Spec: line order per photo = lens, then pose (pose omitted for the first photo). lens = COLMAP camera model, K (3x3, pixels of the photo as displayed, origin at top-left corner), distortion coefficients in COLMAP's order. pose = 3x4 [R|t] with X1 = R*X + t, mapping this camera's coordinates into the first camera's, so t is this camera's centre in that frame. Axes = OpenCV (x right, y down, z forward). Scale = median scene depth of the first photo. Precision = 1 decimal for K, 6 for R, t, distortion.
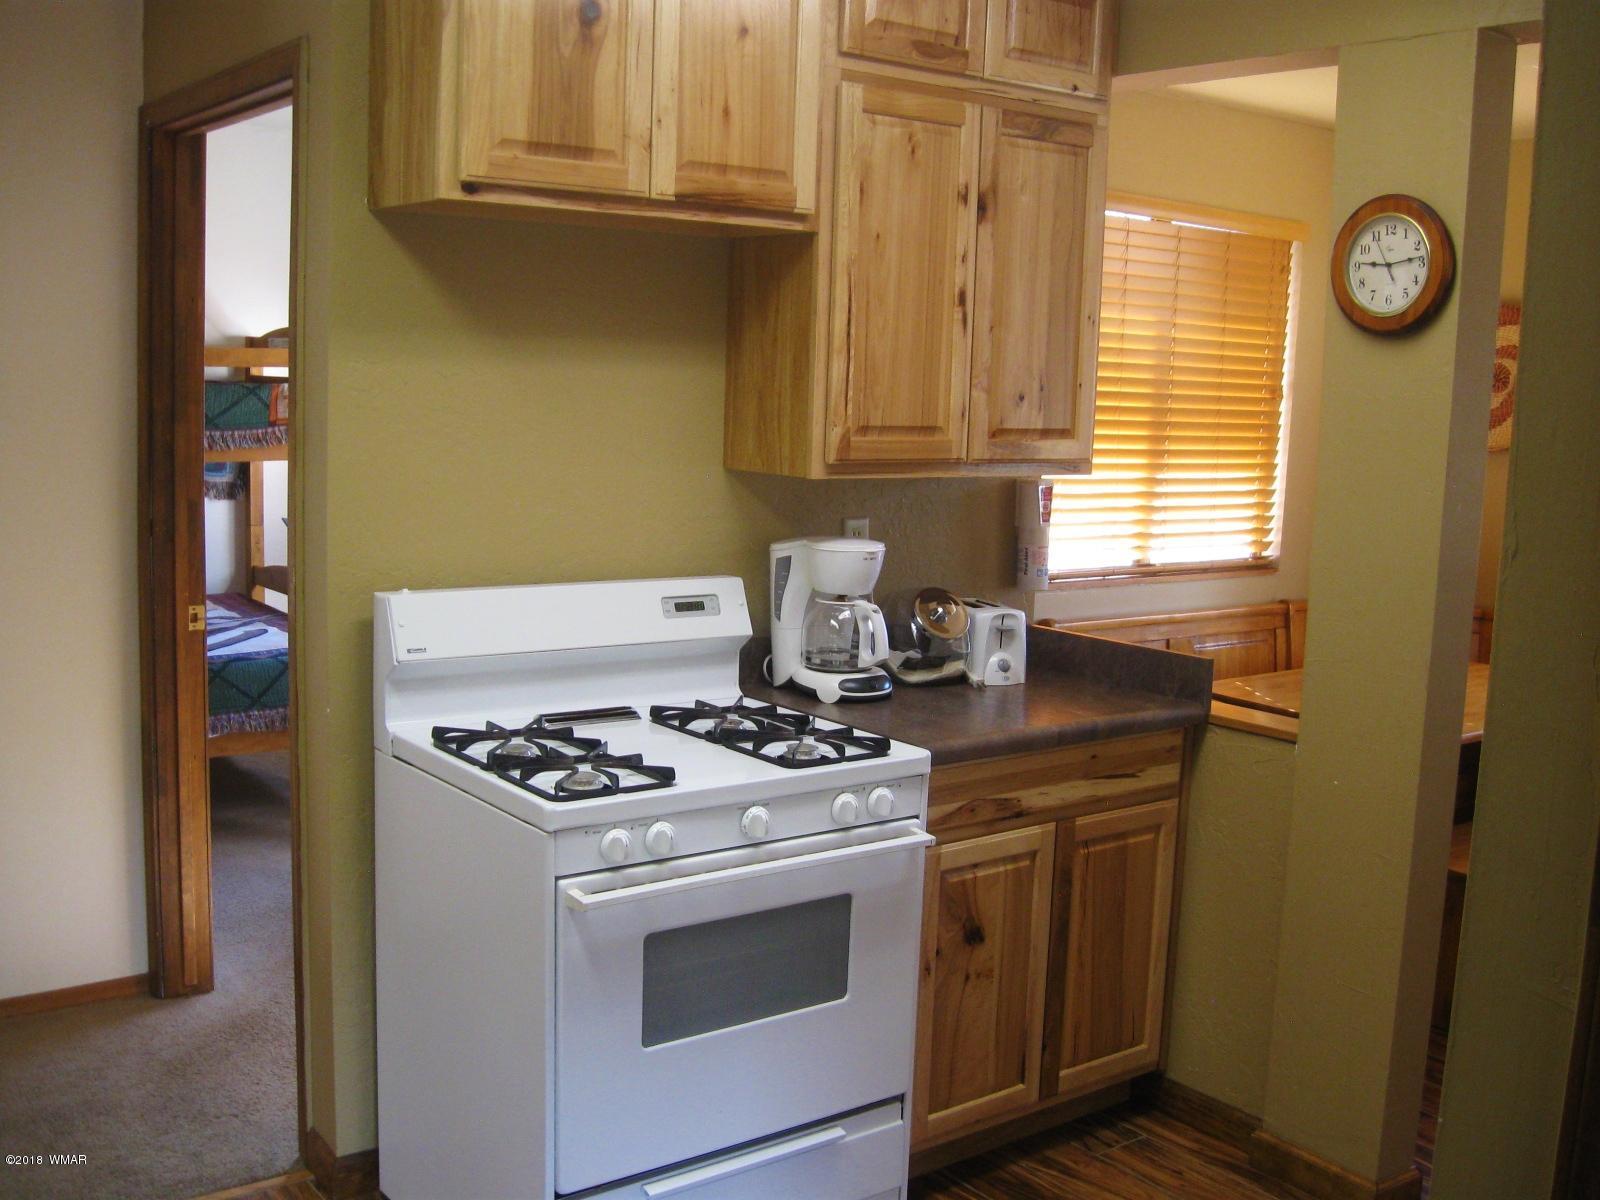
lens RADIAL K [[1669.6, 0, 803.3], [0, 1669.6, 622.5], [0, 0, 1]] dist [-0.125411, 0.025084]
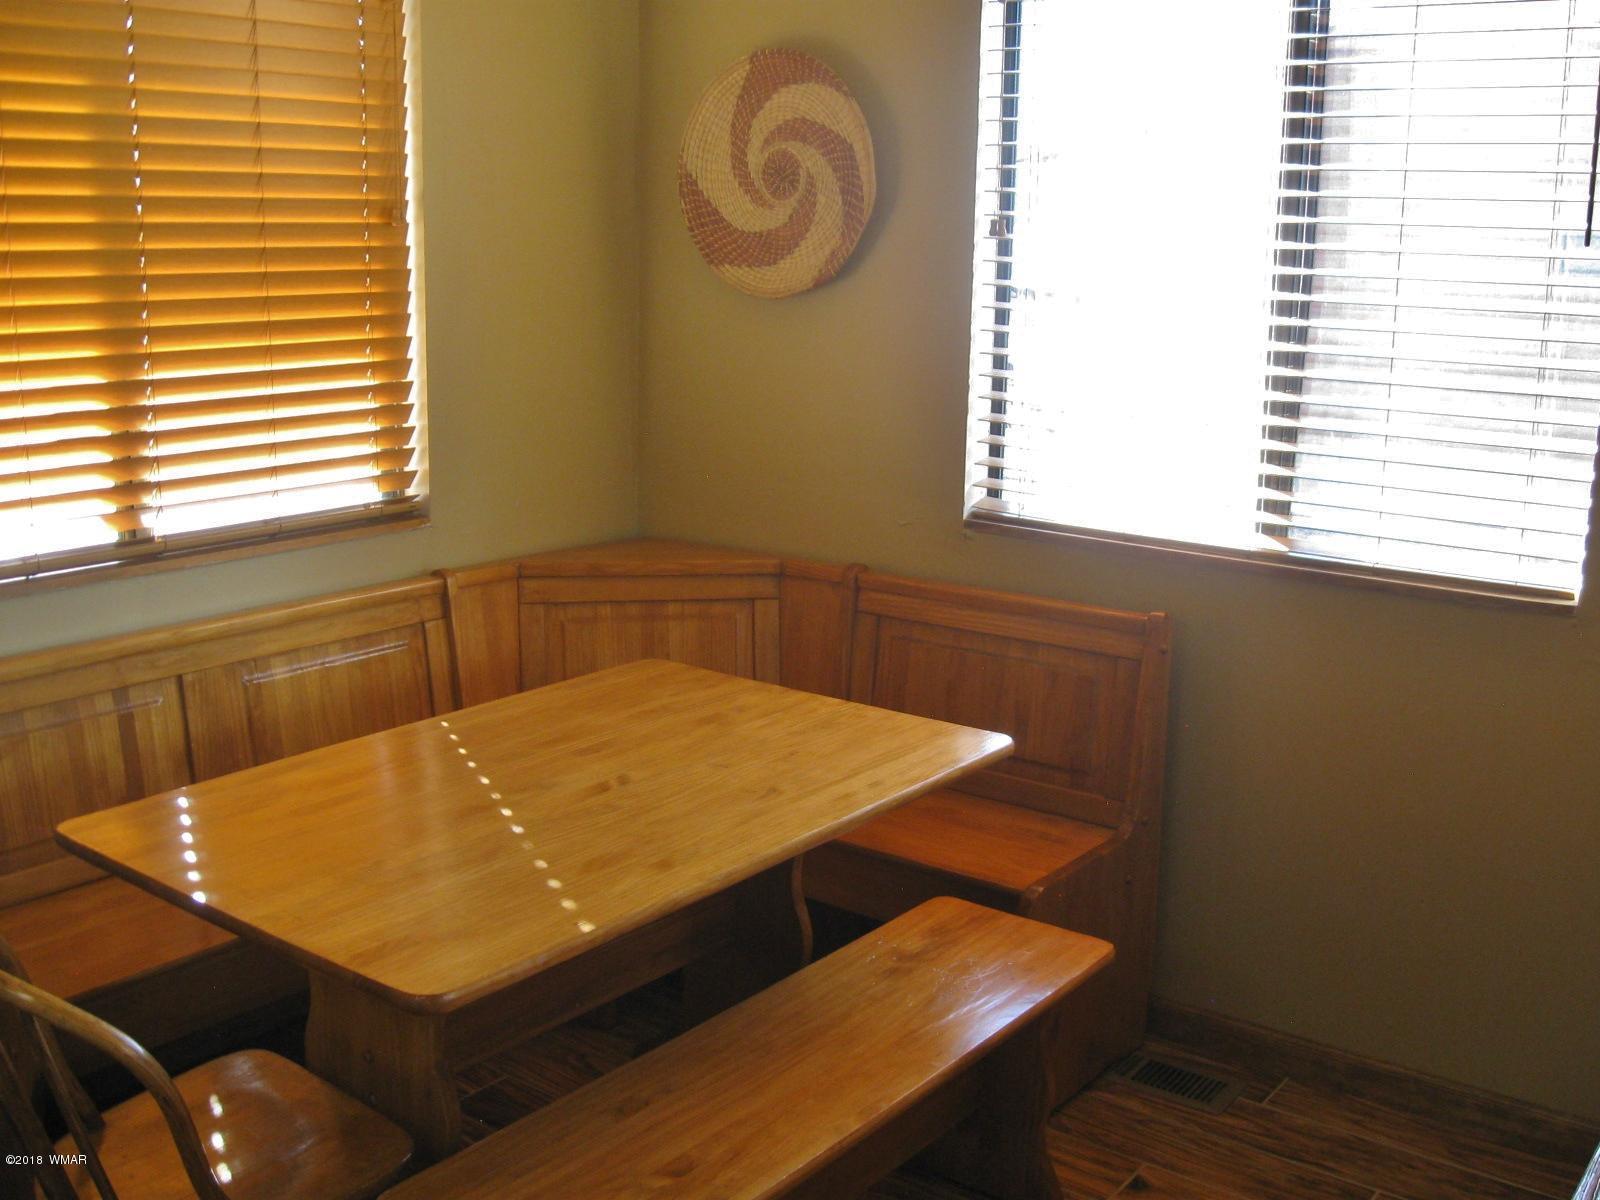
lens RADIAL K [[1635.8, 0, 801.3], [0, 1635.8, 642.7], [0, 0, 1]] dist [-0.120934, 0.018827]
pose [[0.963327, -0.087049, 0.253819, 0.267501], [0.061764, 0.992451, 0.105952, -0.041717], [-0.261126, -0.086390, 0.961431, 0.410357]]
